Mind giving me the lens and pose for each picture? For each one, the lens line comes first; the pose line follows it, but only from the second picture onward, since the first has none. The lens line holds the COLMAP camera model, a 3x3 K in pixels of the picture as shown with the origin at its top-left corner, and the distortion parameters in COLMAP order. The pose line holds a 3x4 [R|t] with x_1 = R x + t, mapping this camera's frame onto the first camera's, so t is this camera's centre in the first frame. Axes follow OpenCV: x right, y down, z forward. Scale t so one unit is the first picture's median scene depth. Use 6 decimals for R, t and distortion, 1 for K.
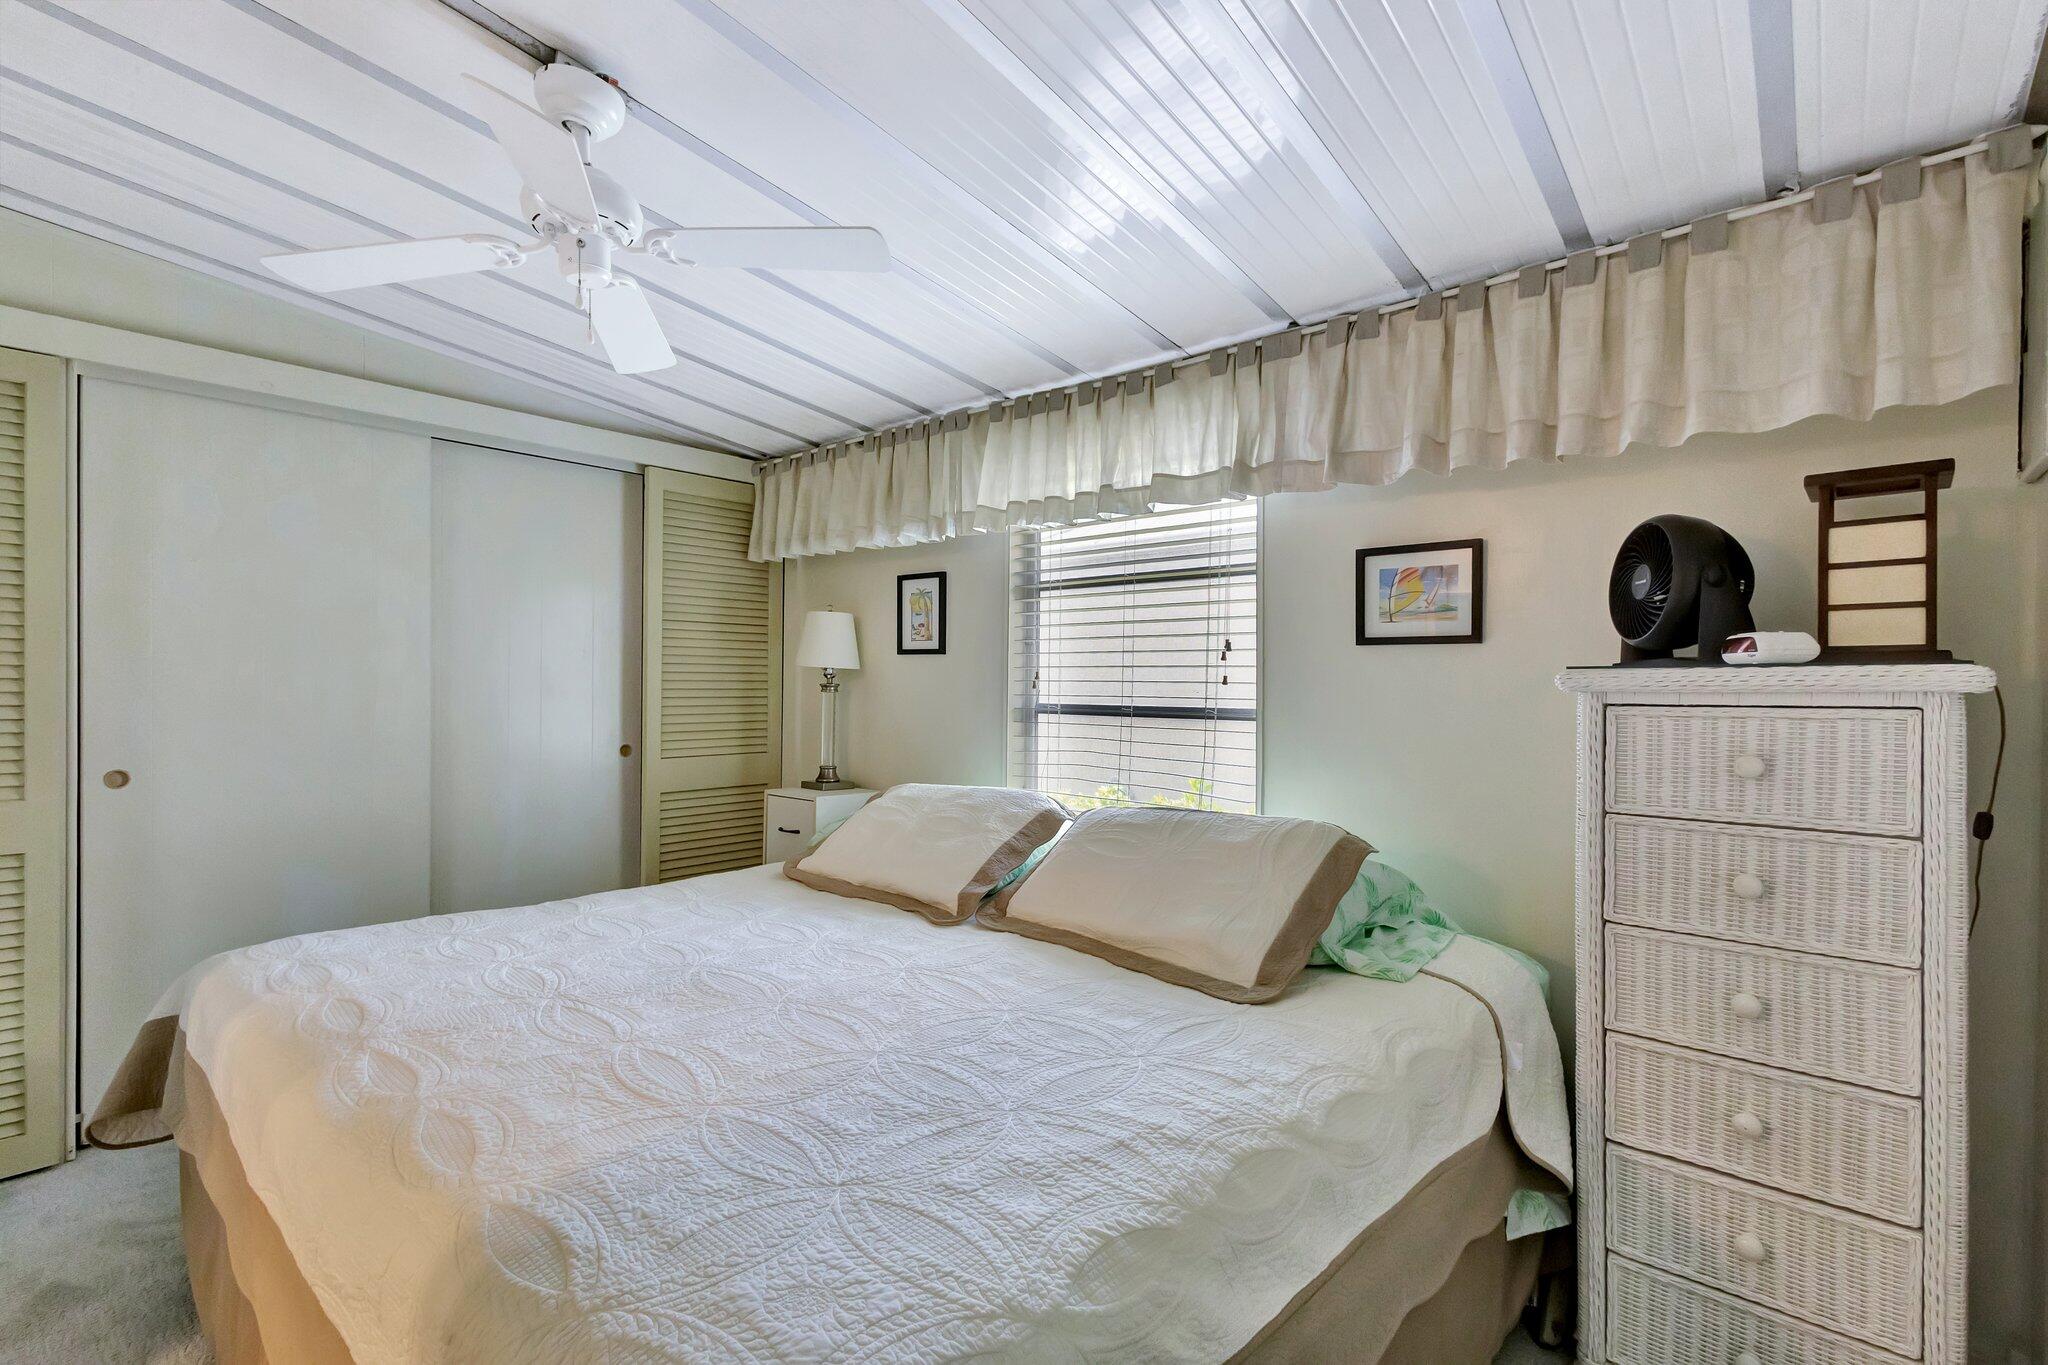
lens RADIAL K [[936.8, 0, 1024.0], [0, 936.8, 682.5], [0, 0, 1]] dist [0.011166, -0.000229]
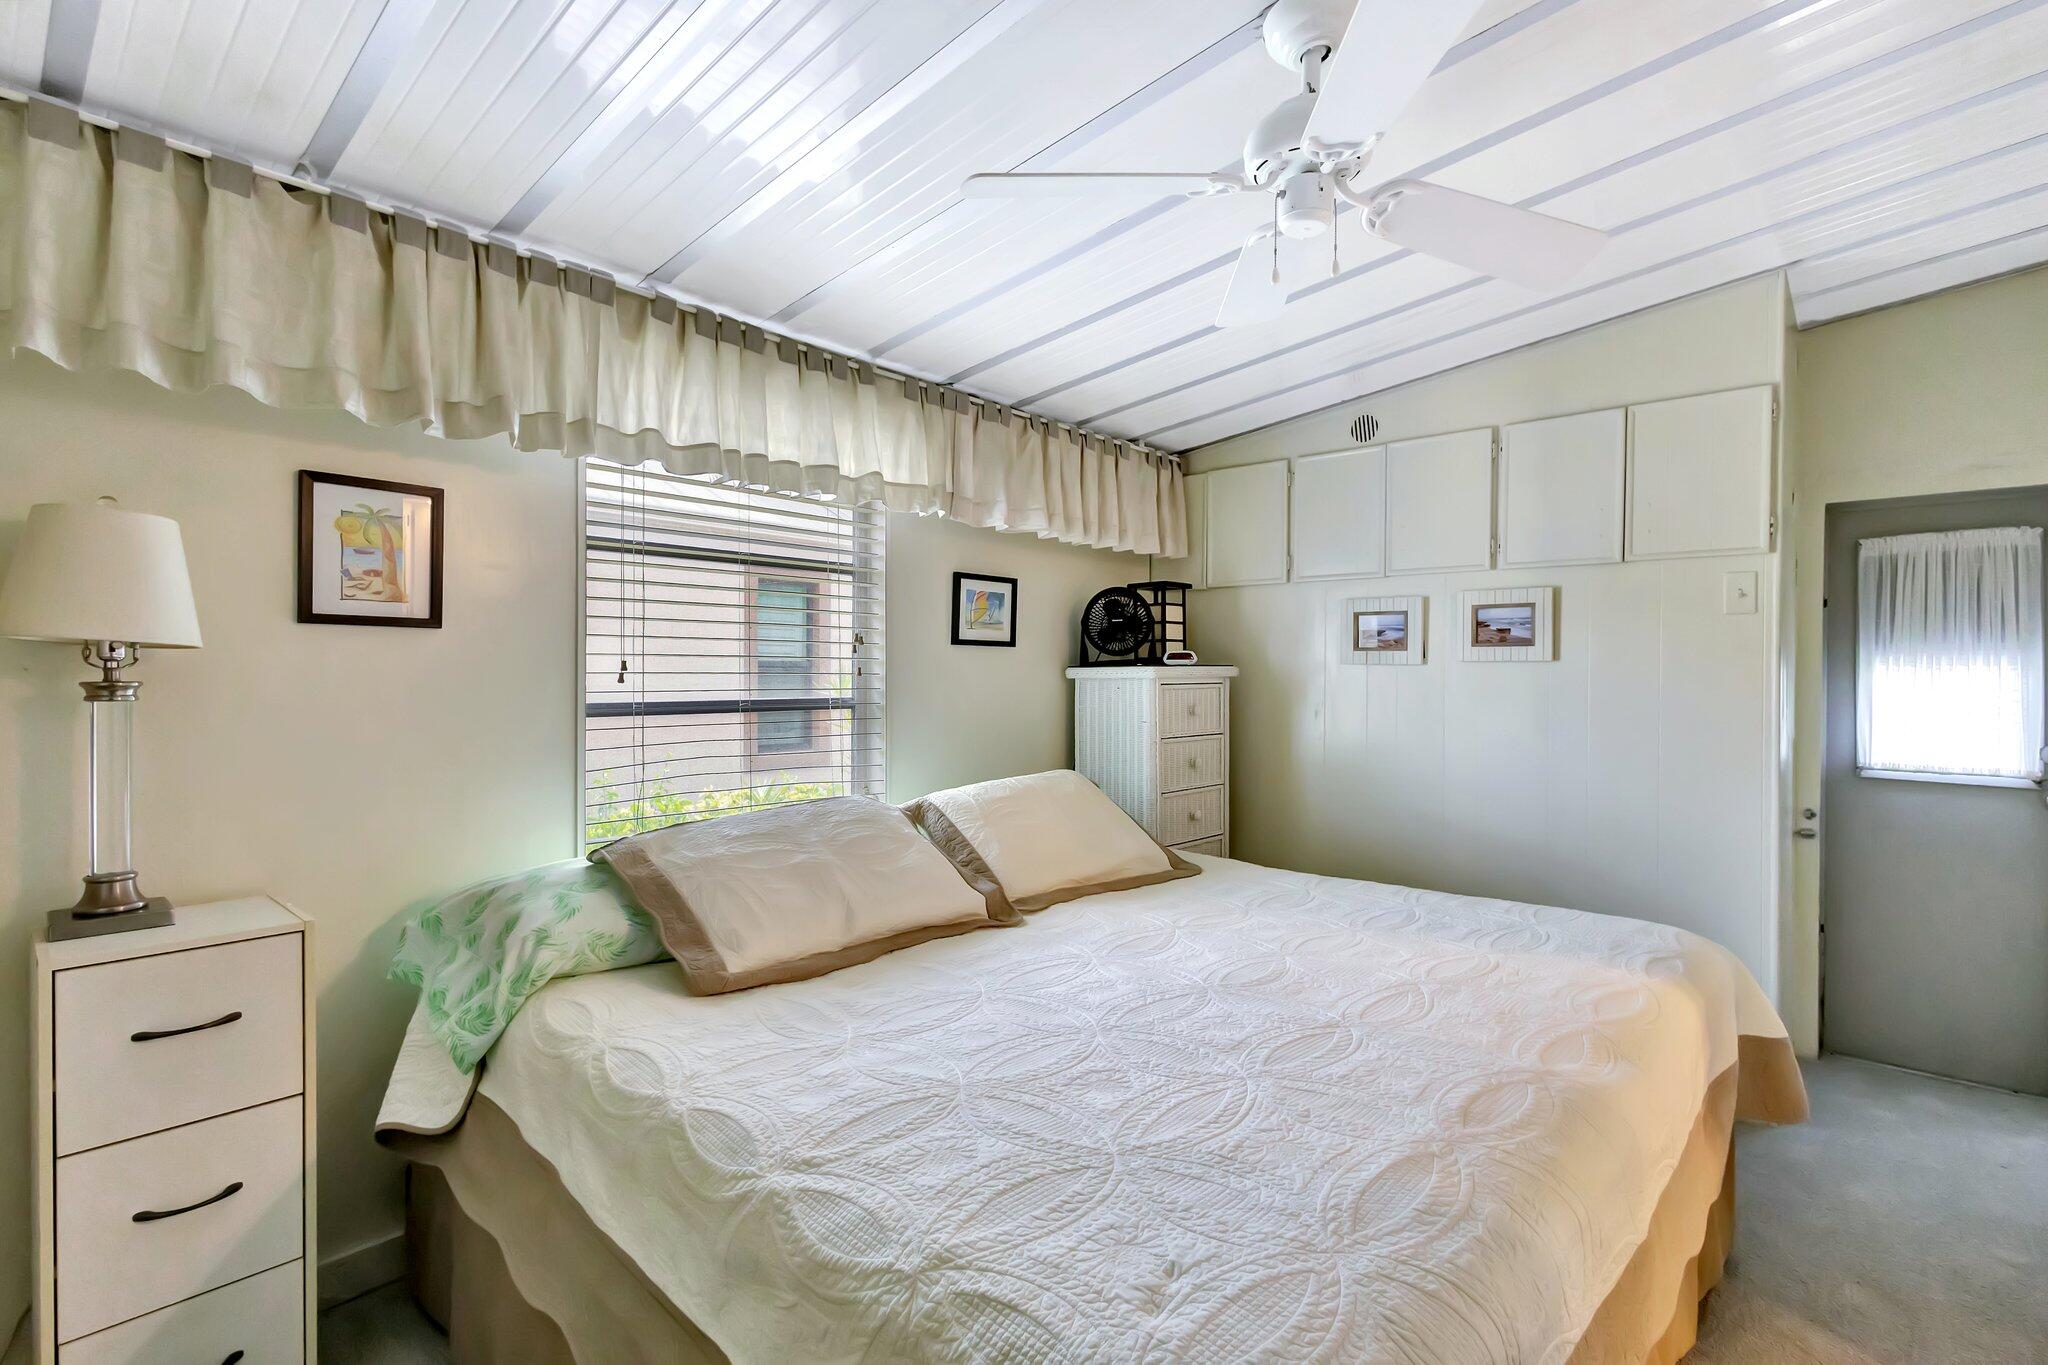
lens RADIAL K [[953.6, 0, 1014.3], [0, 953.6, 684.7], [0, 0, 1]] dist [0.004990, -0.000003]
pose [[0.028346, -0.018101, 0.999434, -0.856166], [-0.001780, 0.999834, 0.018159, -0.007372], [-0.999597, -0.002294, 0.028309, 0.774745]]
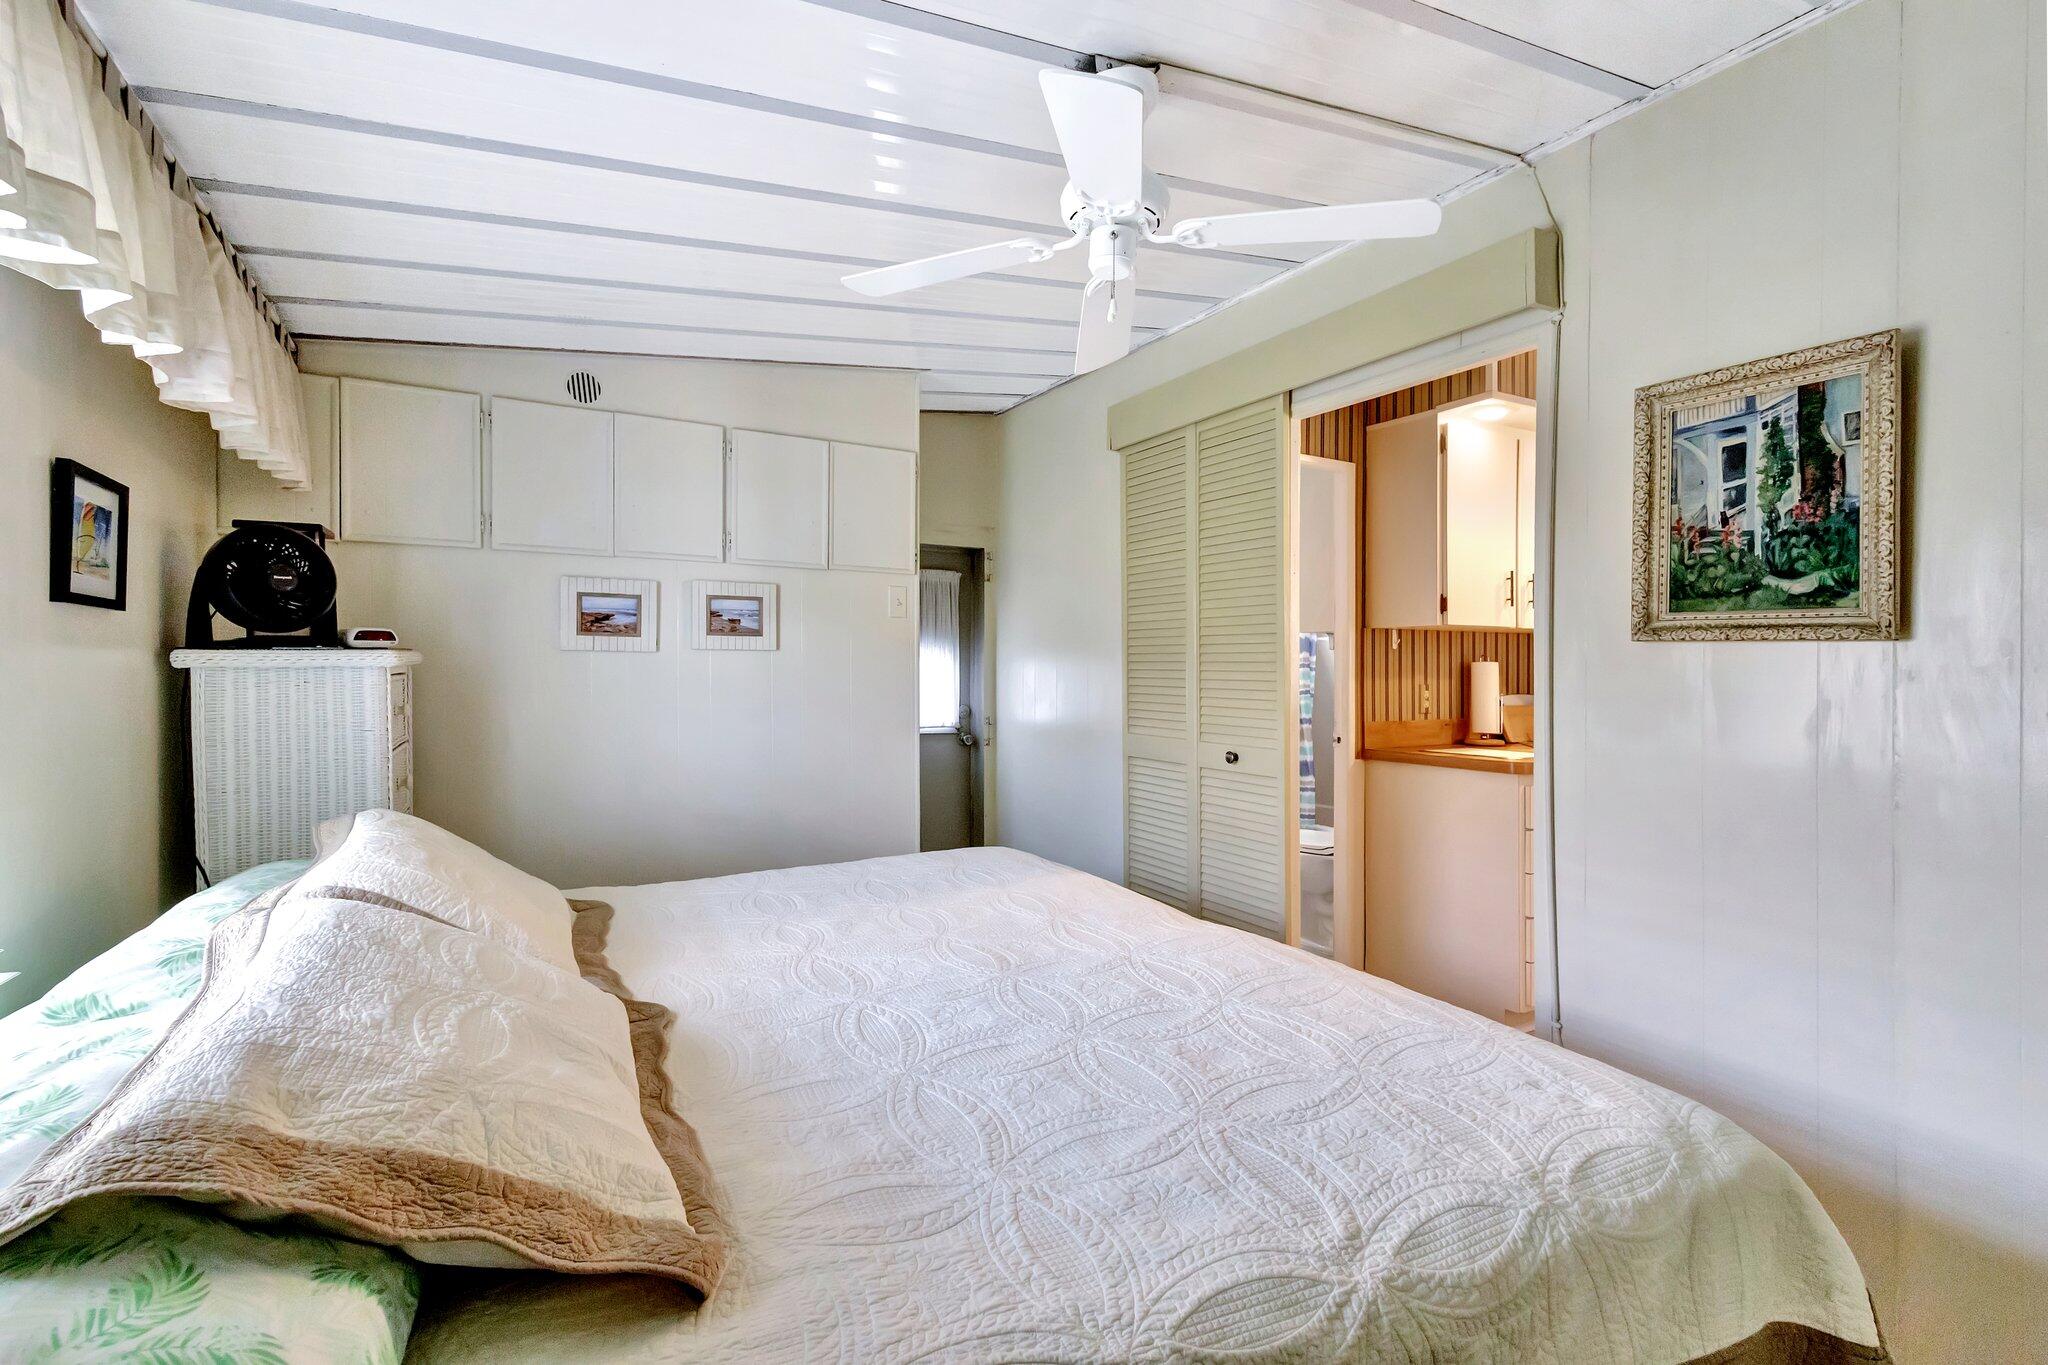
lens RADIAL K [[952.9, 0, 1021.7], [0, 952.9, 673.9], [0, 0, 1]] dist [0.010666, -0.000331]
pose [[-0.940838, -0.011770, 0.338654, -0.451439], [-0.008634, 0.999905, 0.010765, -0.001305], [-0.338748, 0.007204, -0.940850, 1.244618]]
